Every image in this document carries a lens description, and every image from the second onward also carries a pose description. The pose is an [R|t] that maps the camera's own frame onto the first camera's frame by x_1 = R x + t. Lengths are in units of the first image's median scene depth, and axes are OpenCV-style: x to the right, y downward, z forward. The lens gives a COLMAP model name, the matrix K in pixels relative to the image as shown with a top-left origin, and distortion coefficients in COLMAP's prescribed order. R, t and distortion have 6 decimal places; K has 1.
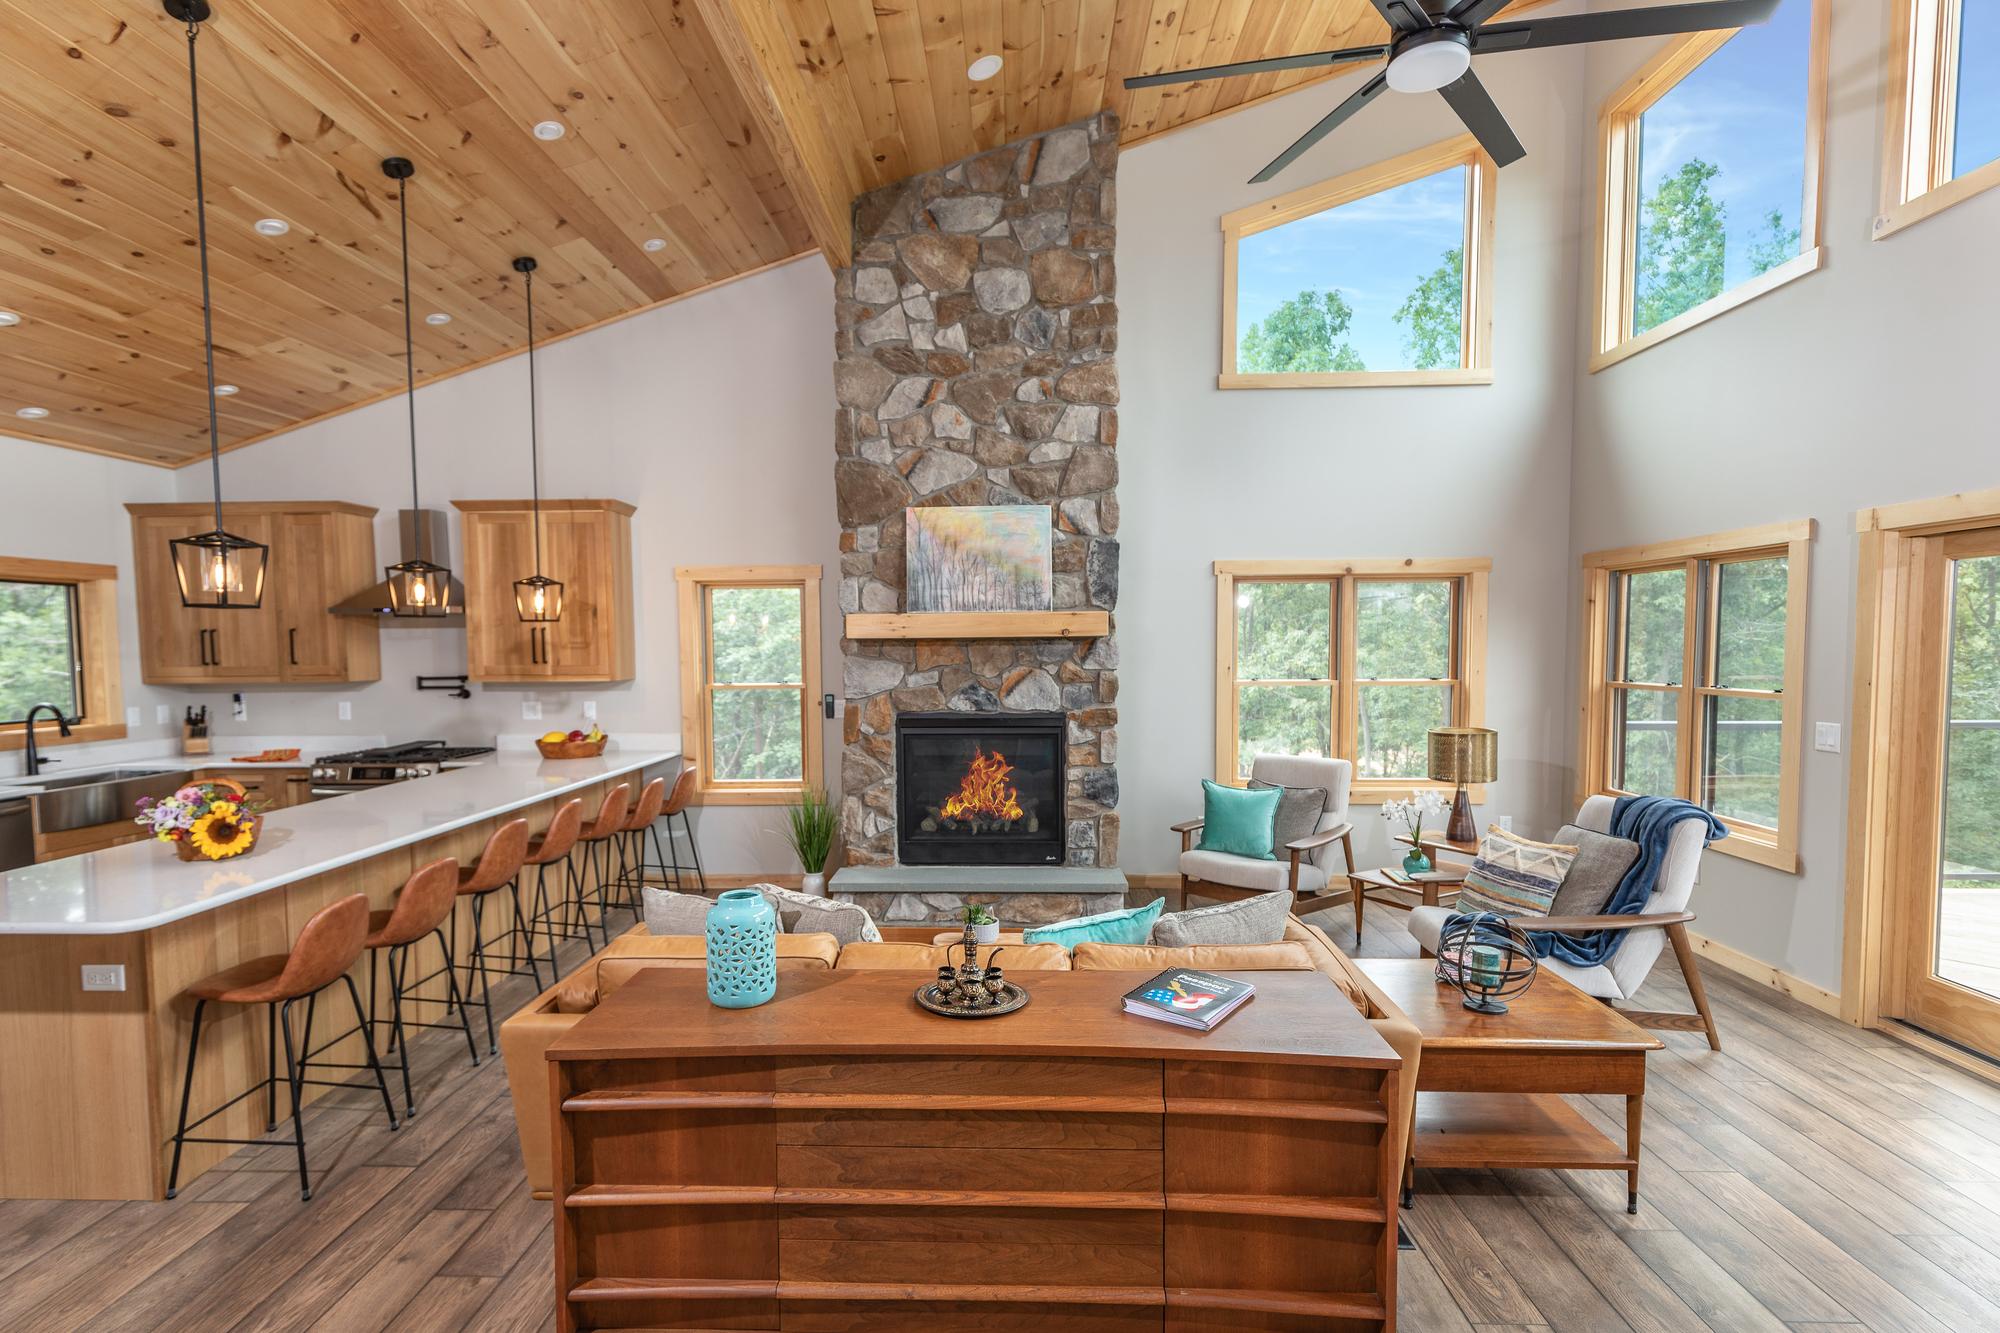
lens RADIAL K [[973.1, 0, 993.9], [0, 973.1, 700.1], [0, 0, 1]] dist [0.003023, 0.000203]
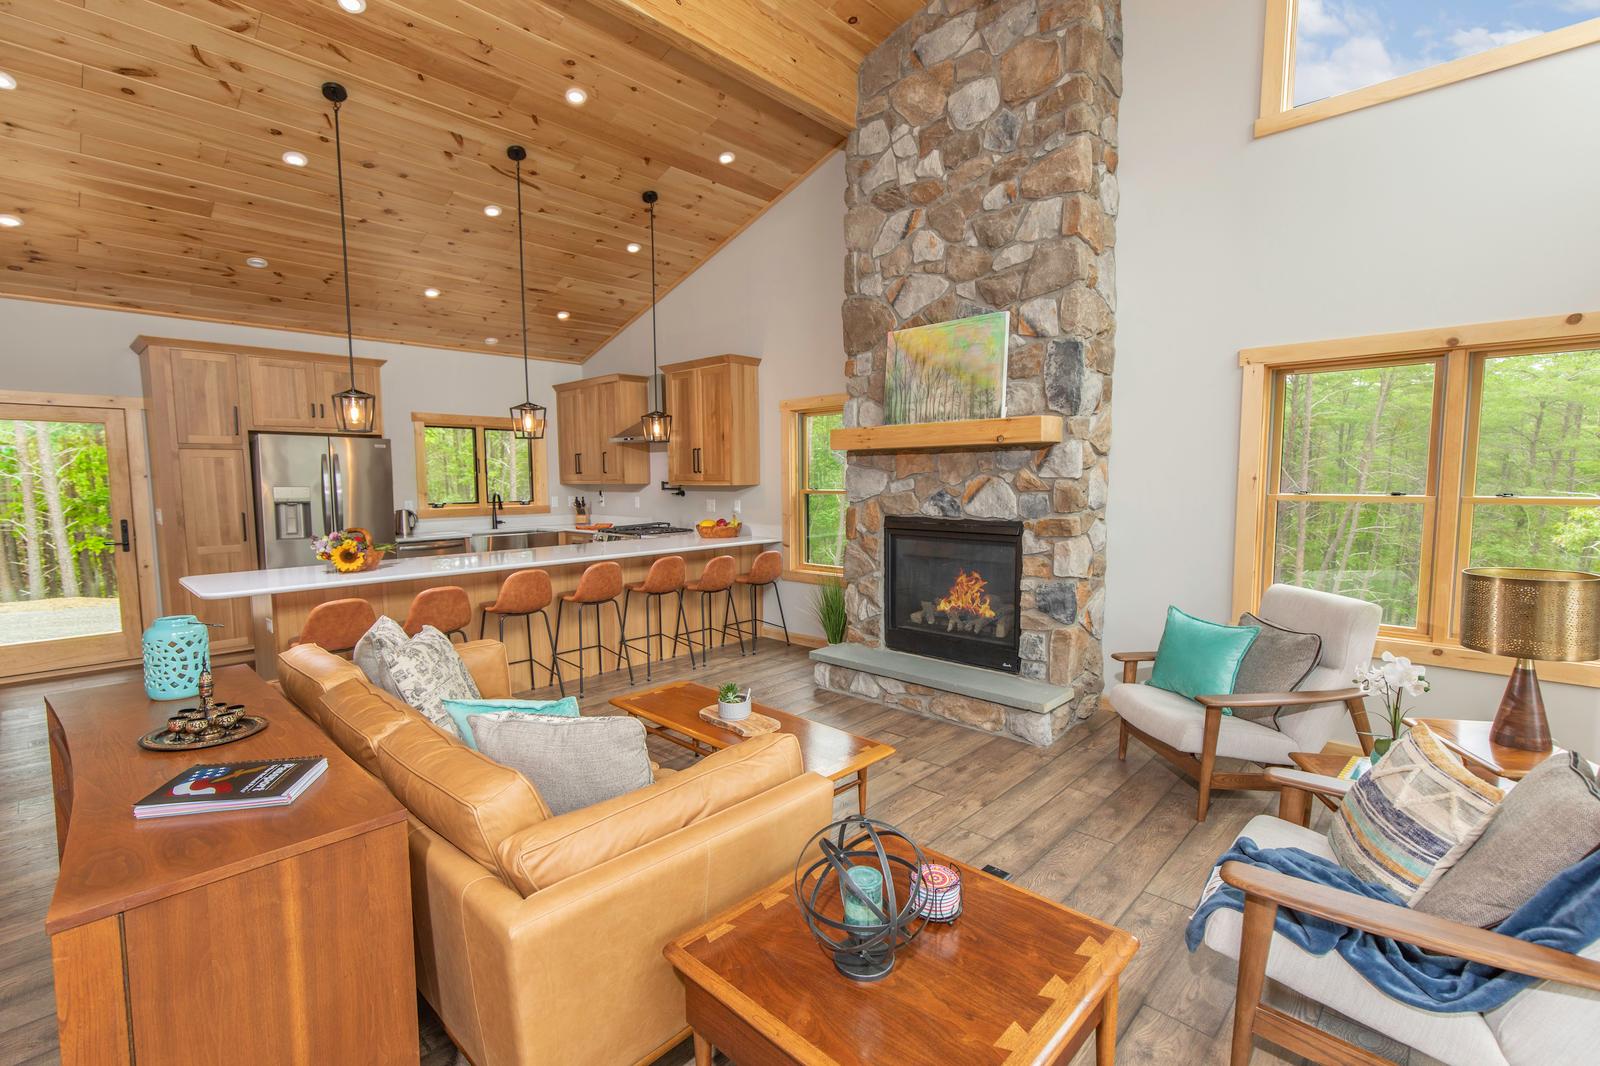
lens RADIAL K [[722.2, 0, 806.2], [0, 722.2, 537.0], [0, 0, 1]] dist [0.002783, 0.000123]
pose [[0.748515, 0.058377, -0.660543, 0.400610], [-0.037140, 0.998245, 0.046135, 0.002915], [0.662076, -0.010000, 0.749370, 0.310152]]
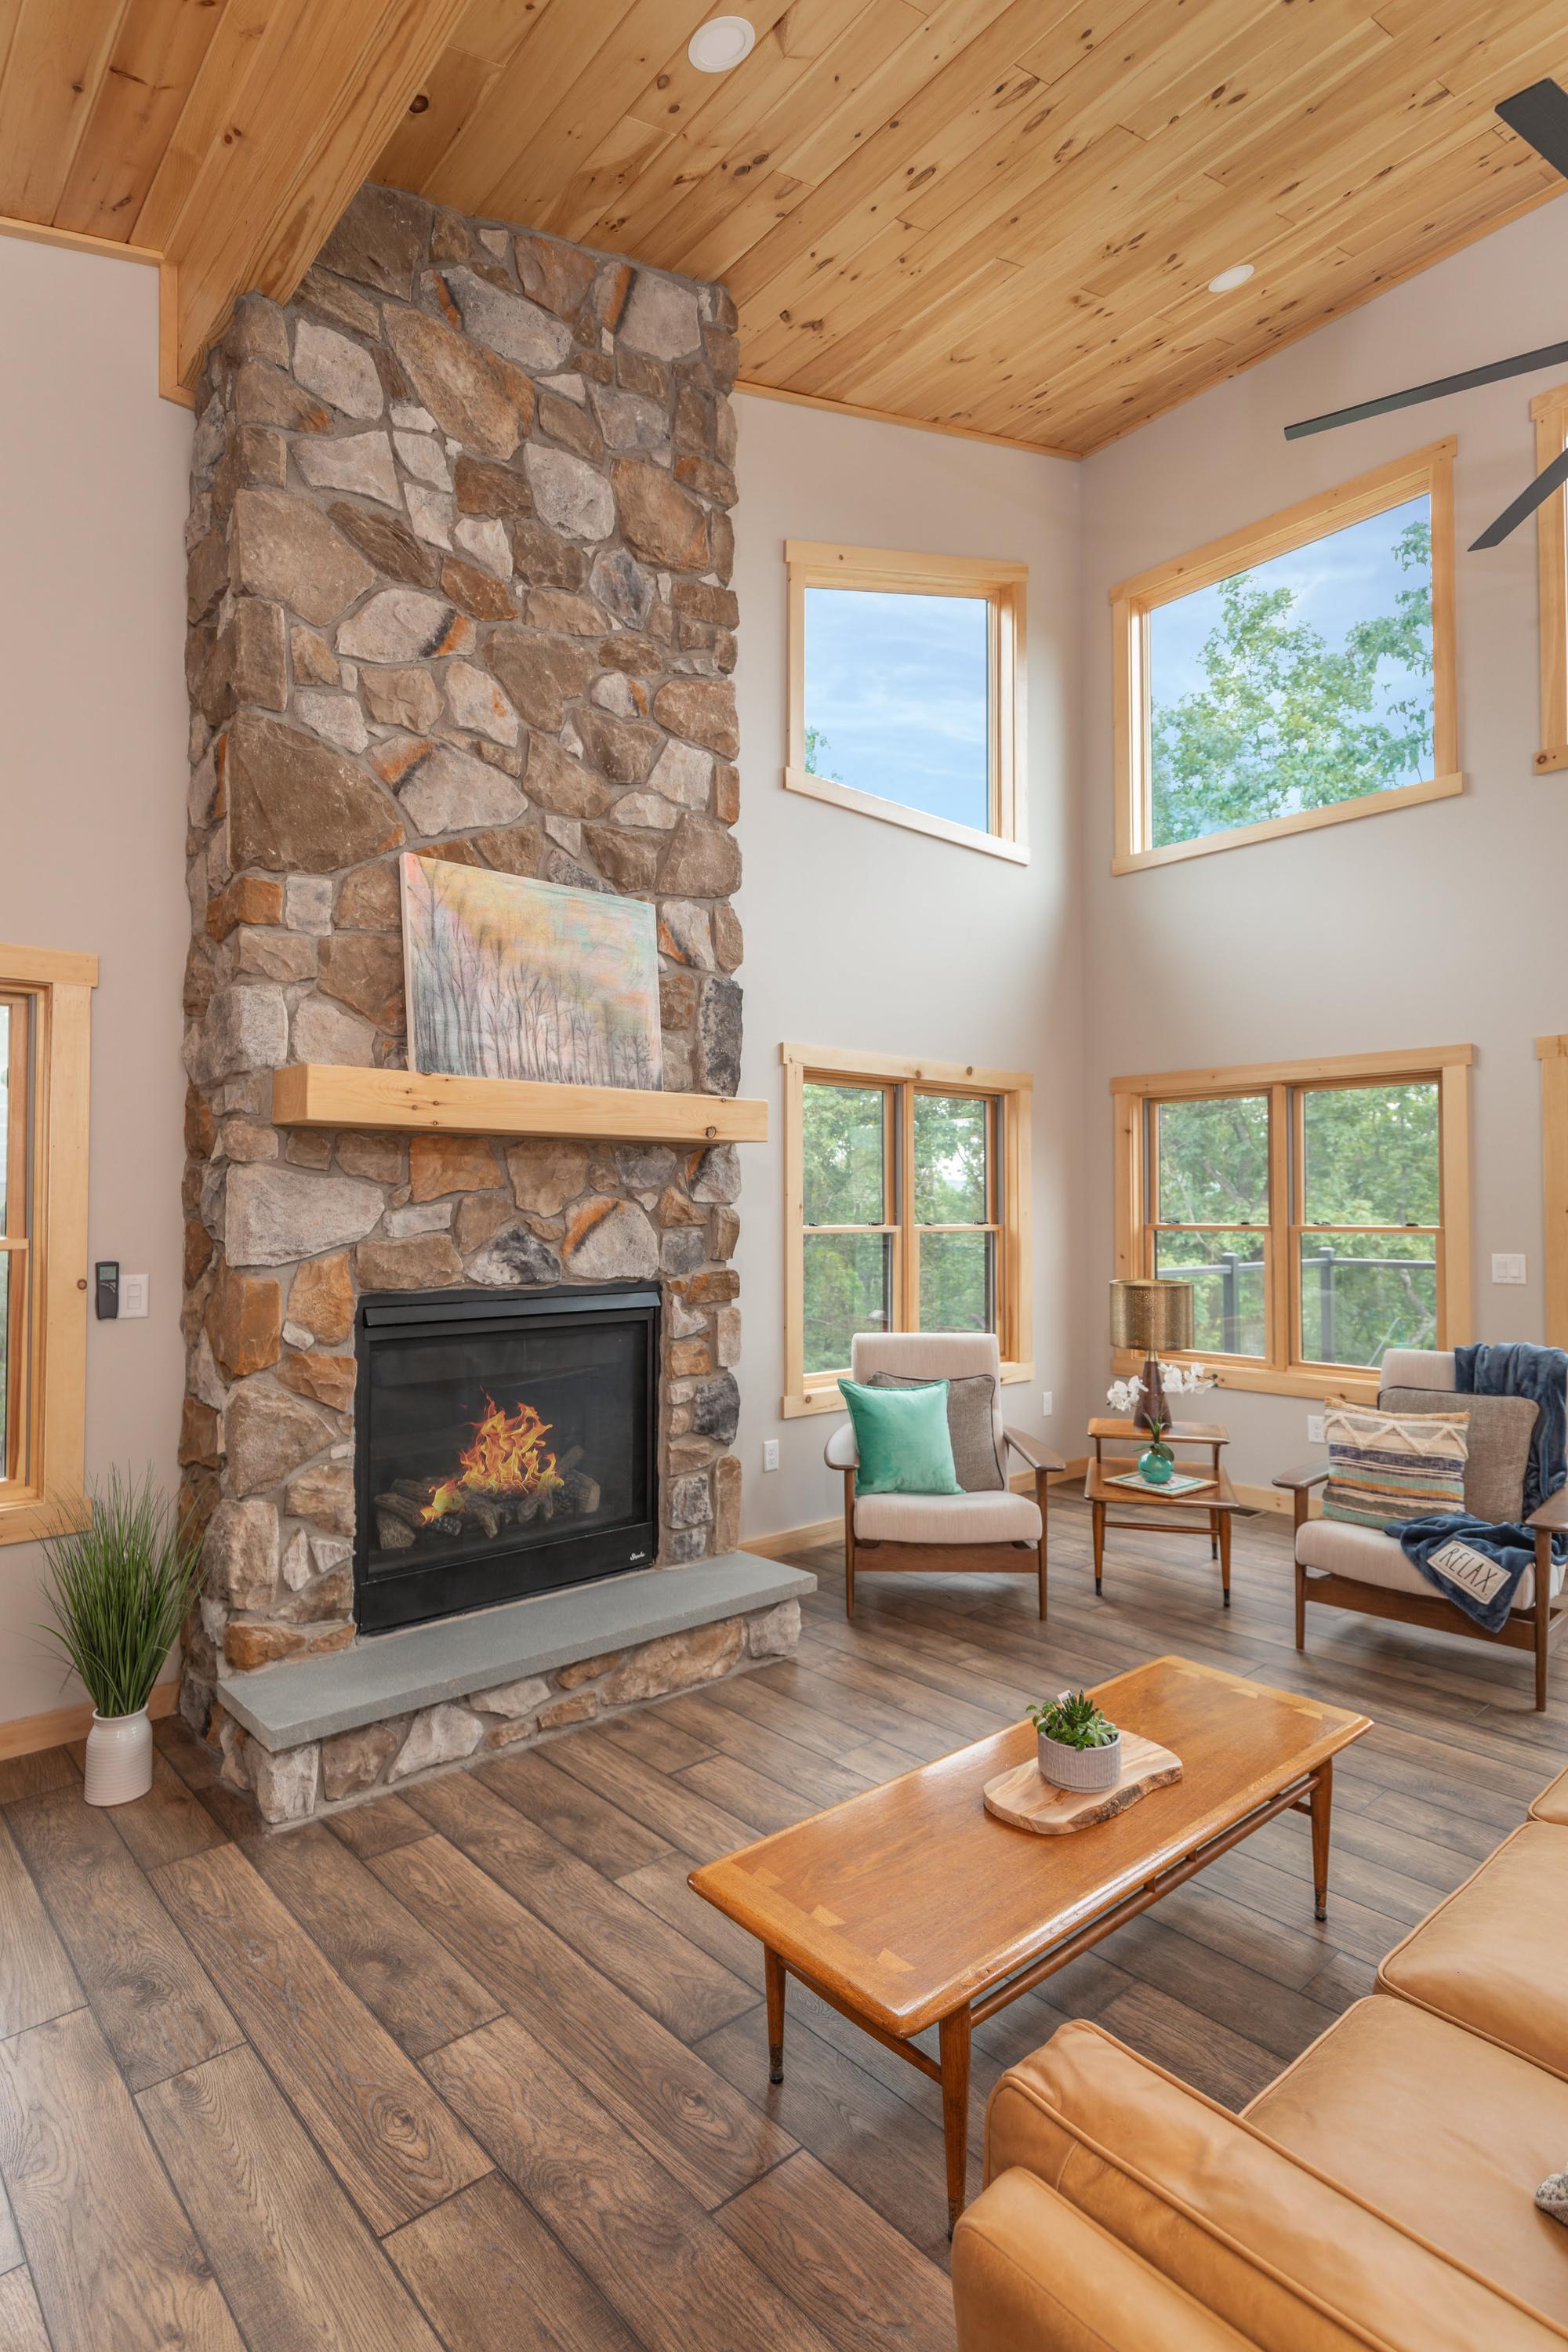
lens RADIAL K [[1167.5, 0, 784.7], [0, 1167.5, 1178.6], [0, 0, 1]] dist [0.000440, -0.000381]
pose [[0.725890, 0.024728, 0.687367, -0.336907], [0.035406, 0.996685, -0.073246, 0.006226], [-0.686899, 0.077506, 0.722608, 0.478816]]
